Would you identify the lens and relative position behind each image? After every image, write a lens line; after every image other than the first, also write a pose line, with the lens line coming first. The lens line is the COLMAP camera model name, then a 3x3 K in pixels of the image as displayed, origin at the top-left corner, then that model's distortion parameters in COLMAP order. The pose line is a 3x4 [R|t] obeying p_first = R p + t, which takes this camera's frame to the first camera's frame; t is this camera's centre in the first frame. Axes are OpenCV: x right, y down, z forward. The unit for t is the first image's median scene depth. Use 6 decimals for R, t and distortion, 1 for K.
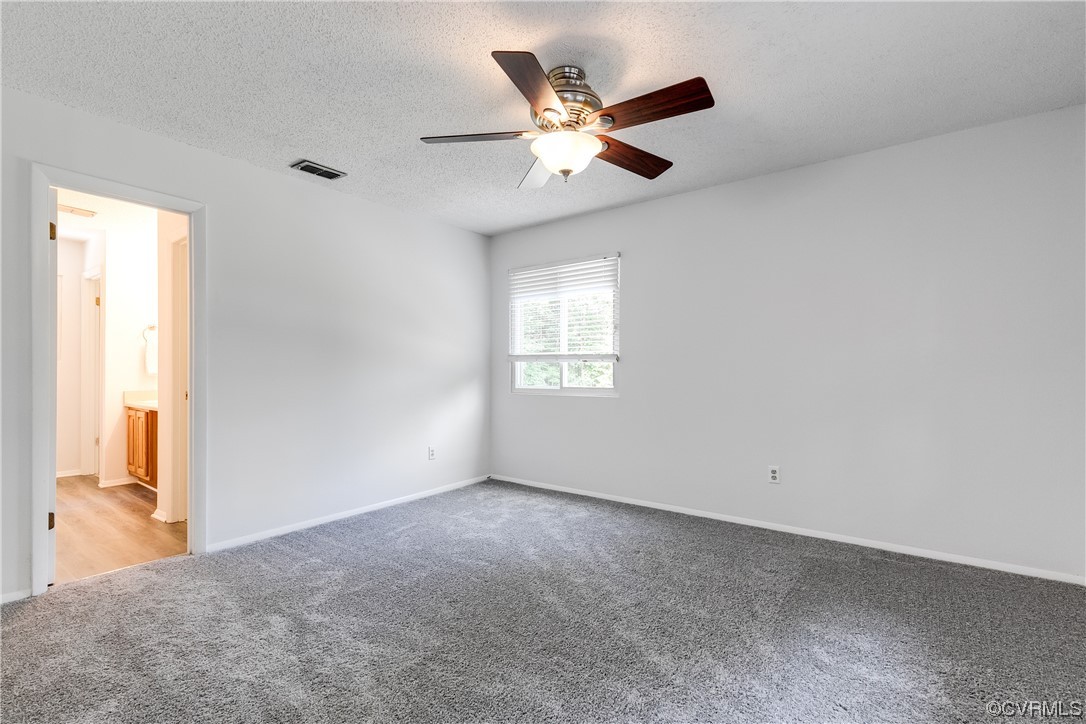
lens RADIAL K [[494.0, 0, 543.0], [0, 494.0, 362.0], [0, 0, 1]] dist [0.000465, -0.000038]
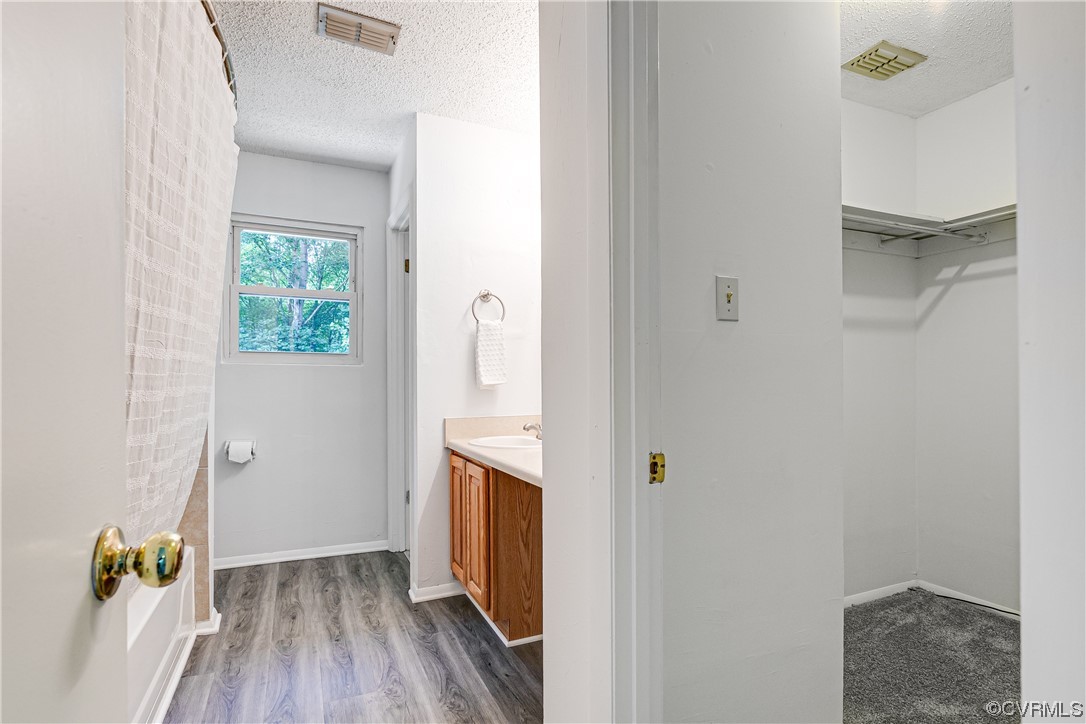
lens RADIAL K [[544.7, 0, 543.0], [0, 544.7, 362.0], [0, 0, 1]] dist [0.002197, 0.001078]
pose [[0.877656, -0.023994, -0.478691, -0.475476], [0.010908, 0.999487, -0.030101, 0.017610], [0.479167, 0.021196, 0.877468, 0.538870]]
